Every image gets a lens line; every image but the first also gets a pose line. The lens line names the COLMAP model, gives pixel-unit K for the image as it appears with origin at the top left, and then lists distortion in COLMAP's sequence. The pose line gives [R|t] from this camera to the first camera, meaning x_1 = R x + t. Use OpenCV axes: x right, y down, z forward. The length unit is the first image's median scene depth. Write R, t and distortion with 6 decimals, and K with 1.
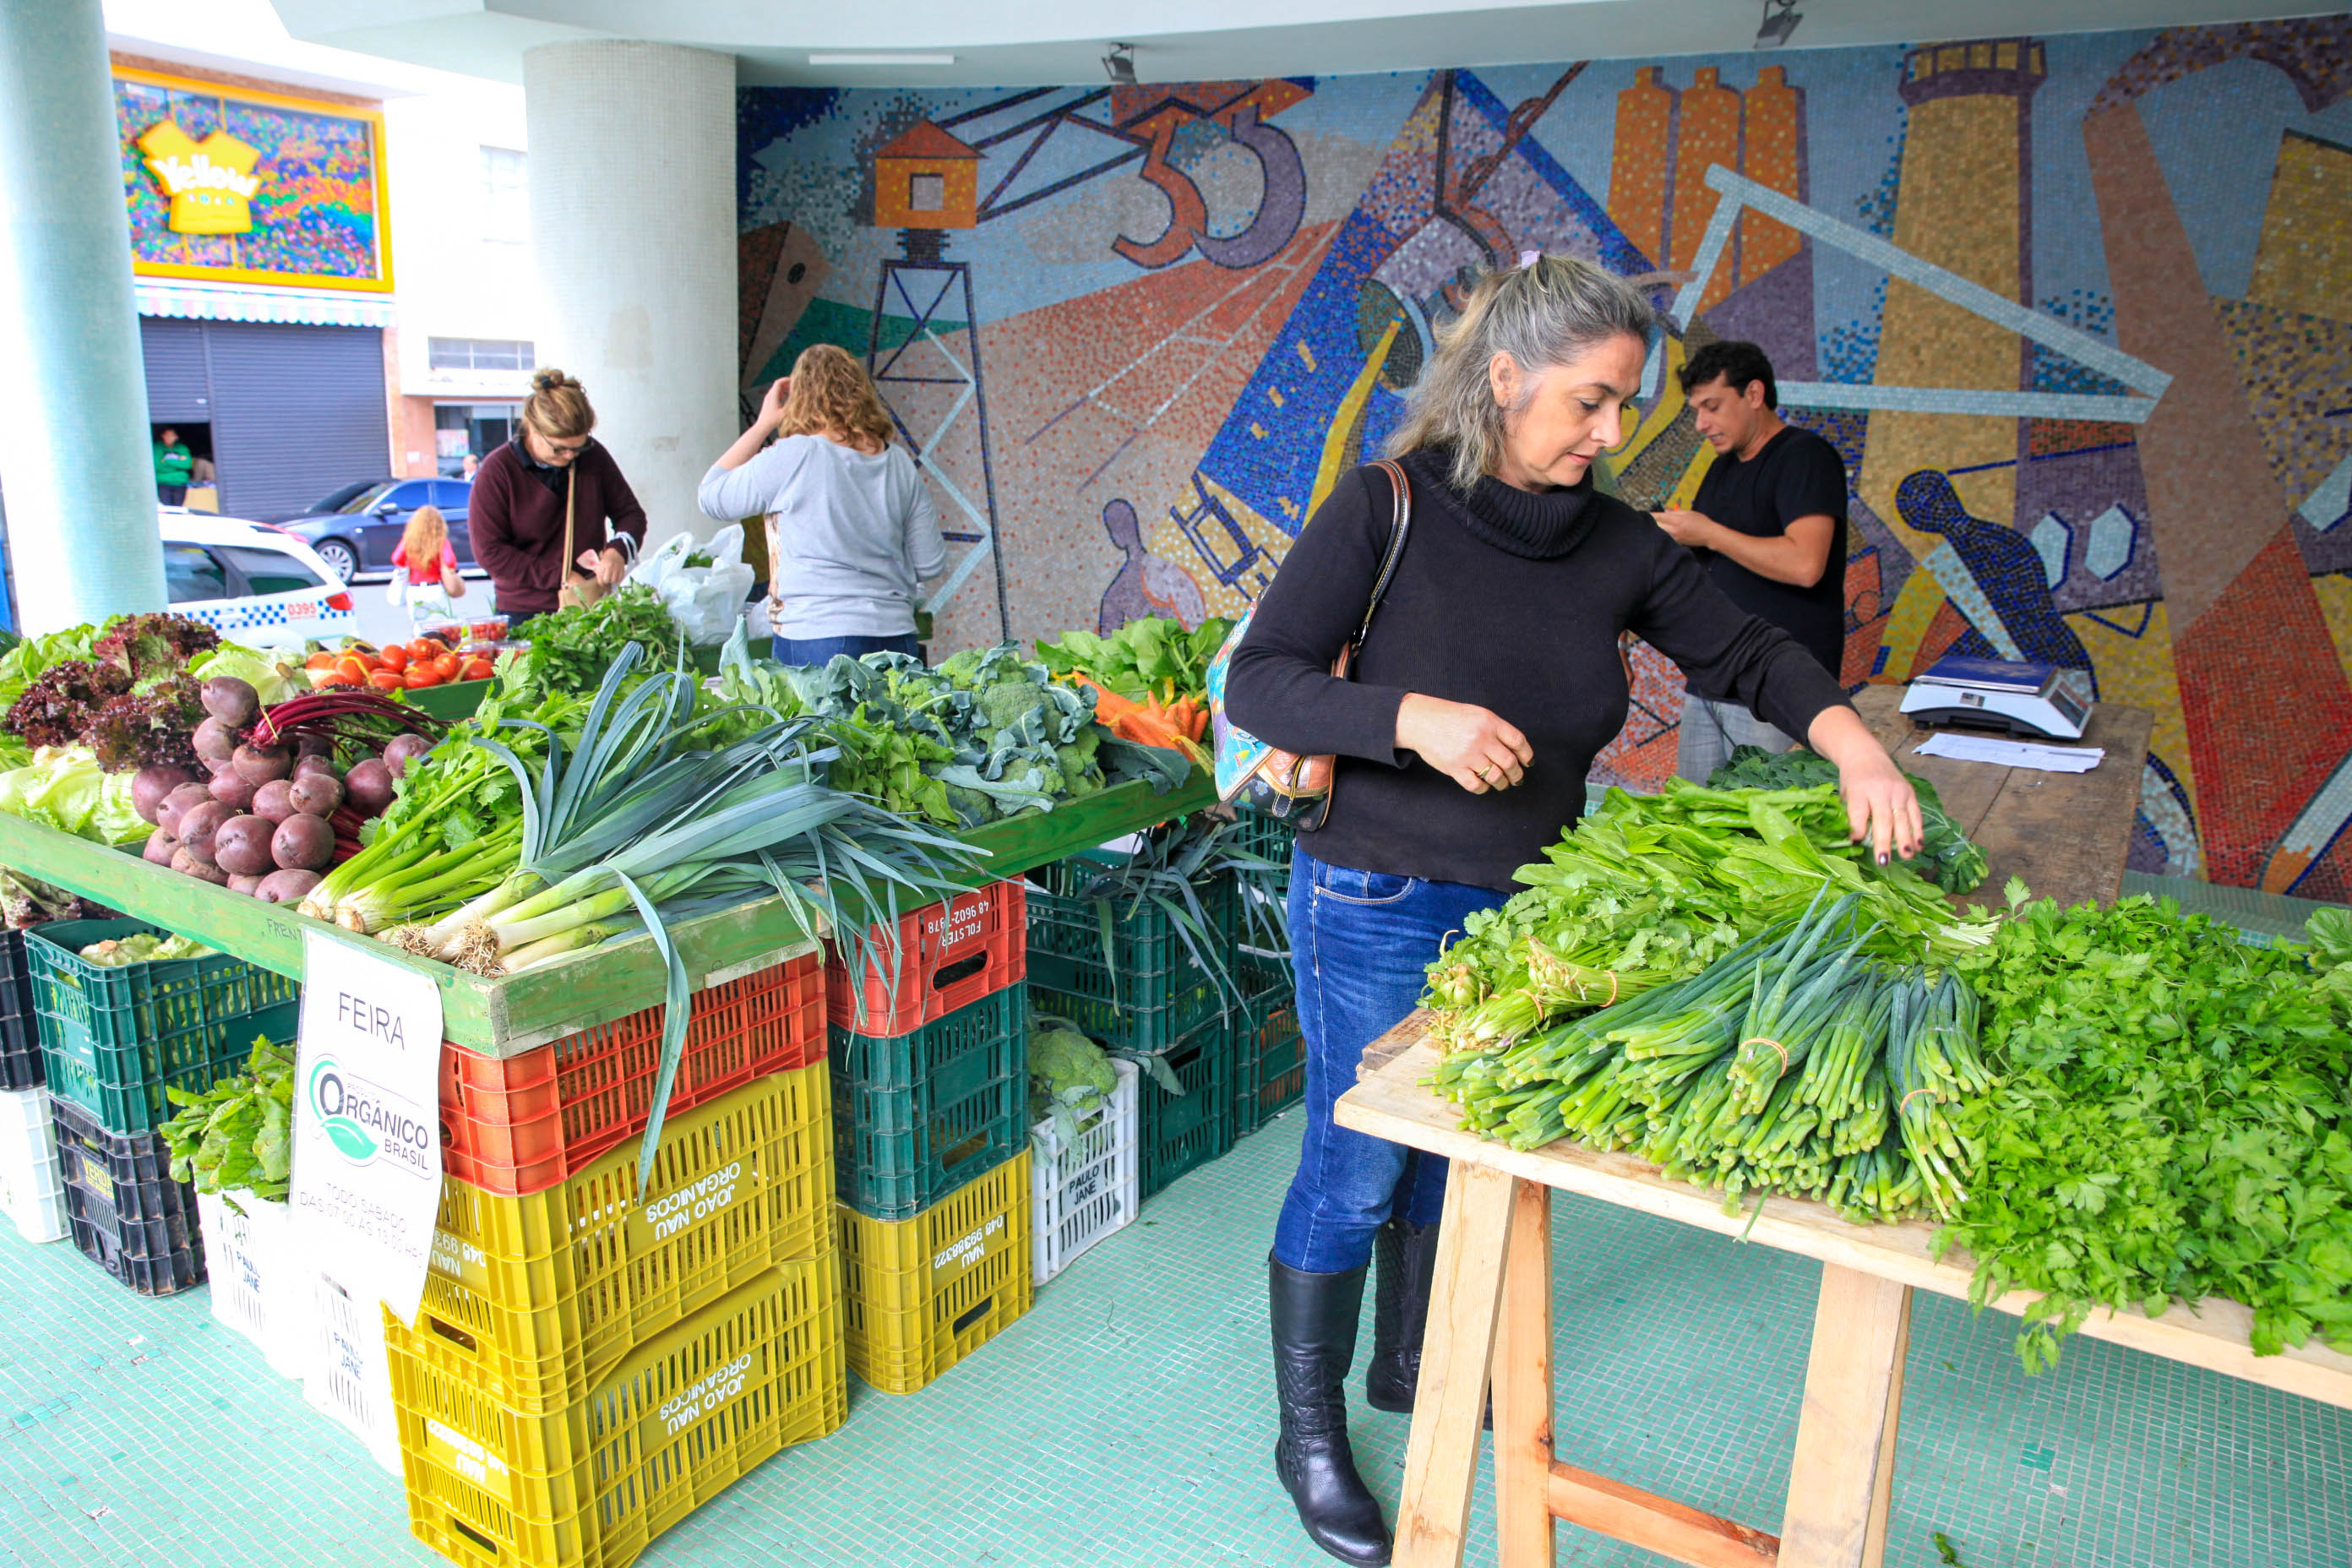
lens RADIAL K [[1600.7, 0, 1163.1], [0, 1600.7, 782.1], [0, 0, 1]] dist [-0.112780, 0.081806]
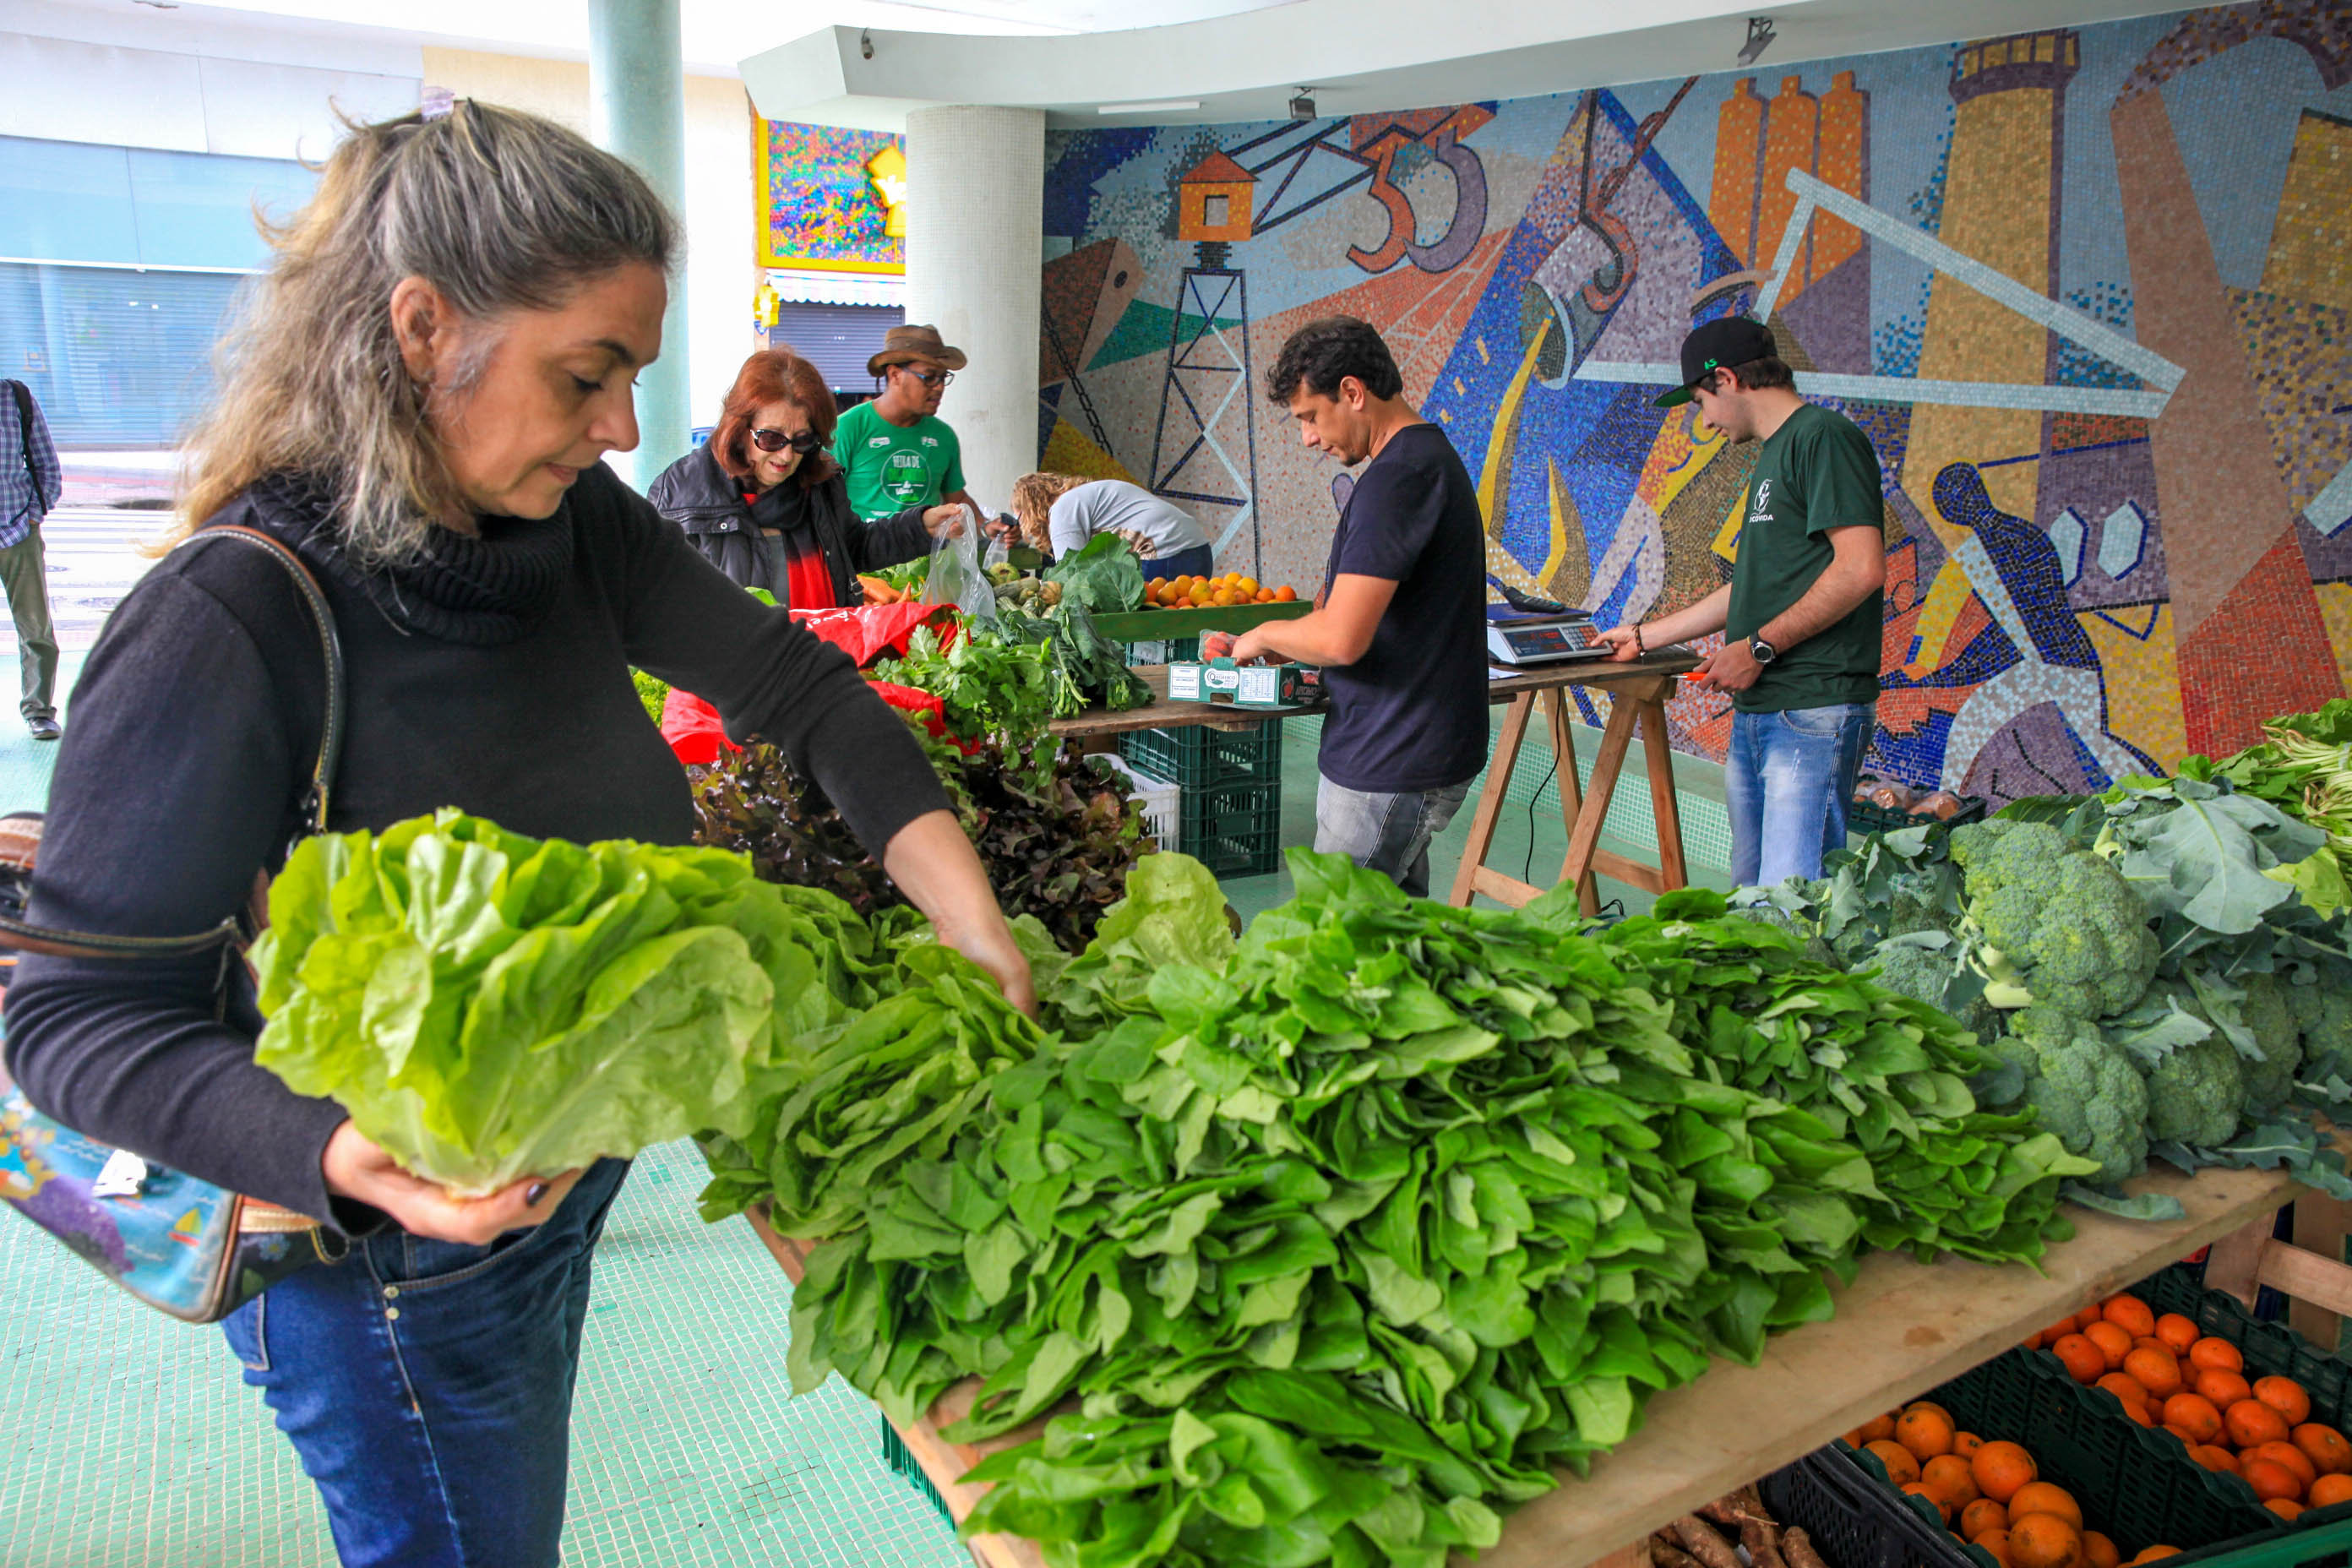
lens RADIAL K [[1600.7, 0, 1163.1], [0, 1600.7, 782.1], [0, 0, 1]] dist [-0.112780, 0.081806]
pose [[0.902777, 0.111086, -0.415515, 0.399072], [-0.107734, 0.993678, 0.031584, 0.025069], [0.416397, 0.016252, 0.909038, -0.110285]]
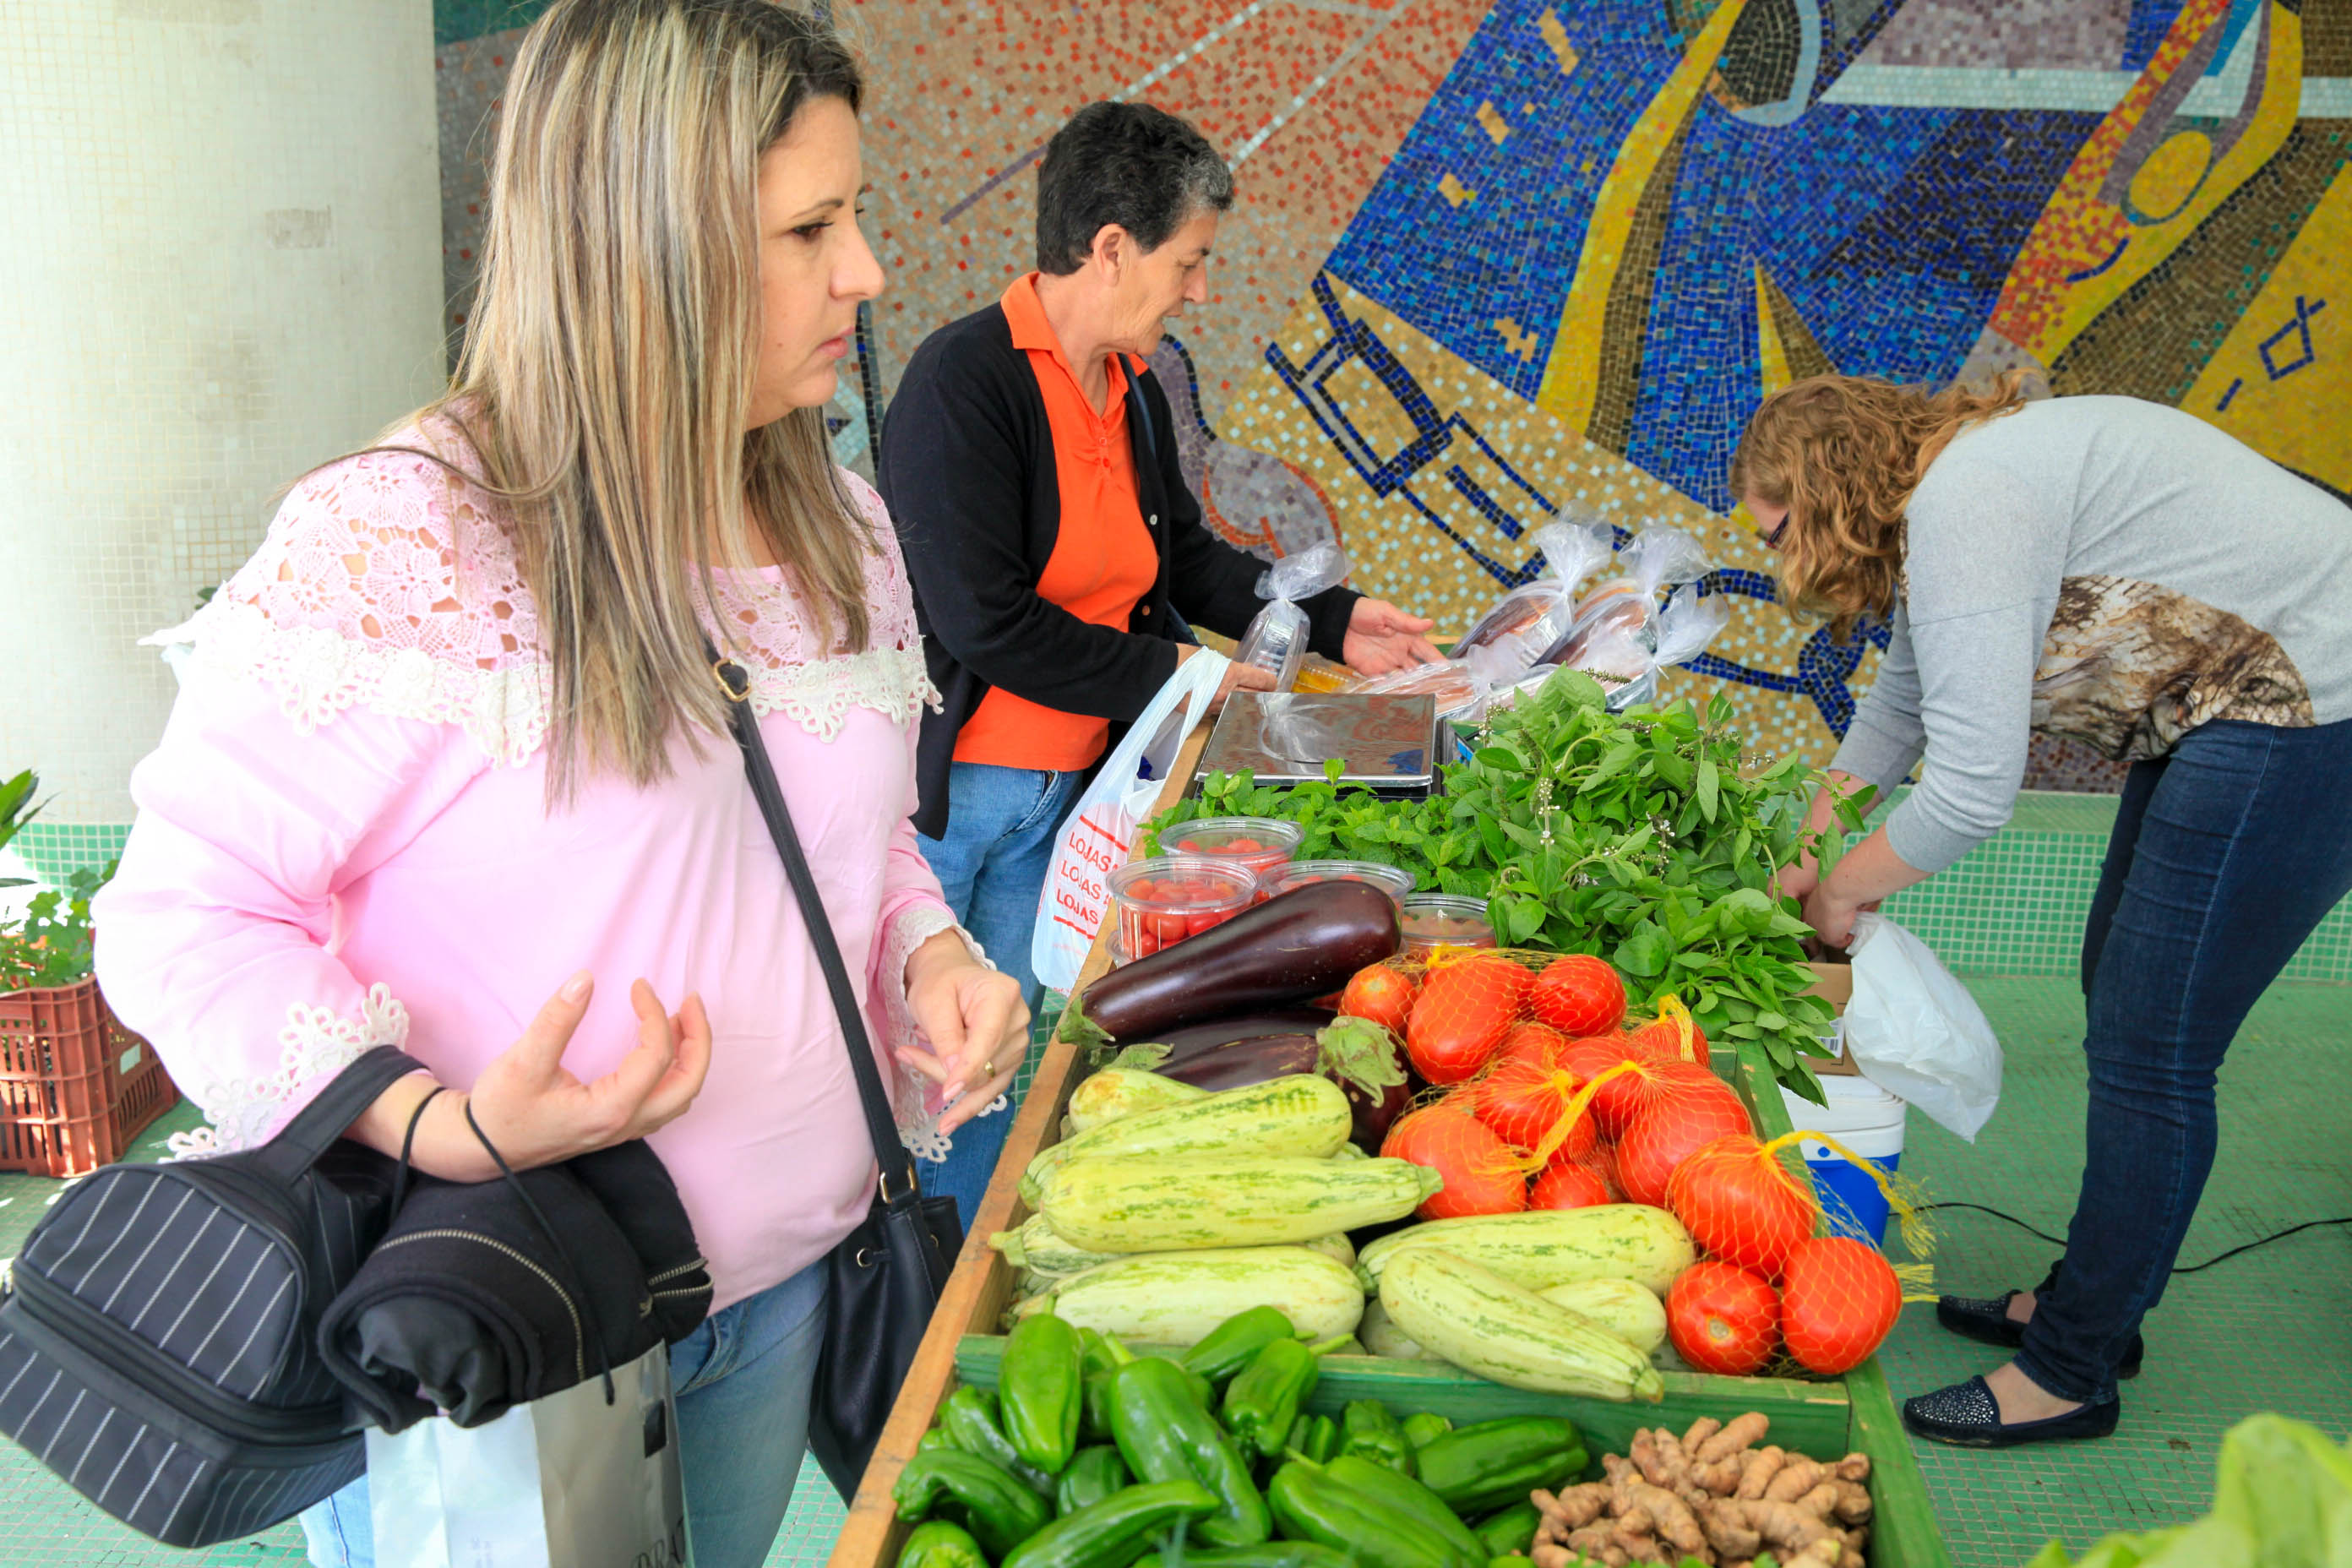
lens RADIAL K [[2322.5, 0, 1168.4], [0, 2322.5, 780.8], [0, 0, 1]] dist [-0.017777, 0.111485]
pose [[0.875889, -0.127681, 0.465312, -0.418772], [0.110532, 0.991804, 0.064088, -0.095133], [-0.469681, -0.004703, 0.882824, 0.403983]]
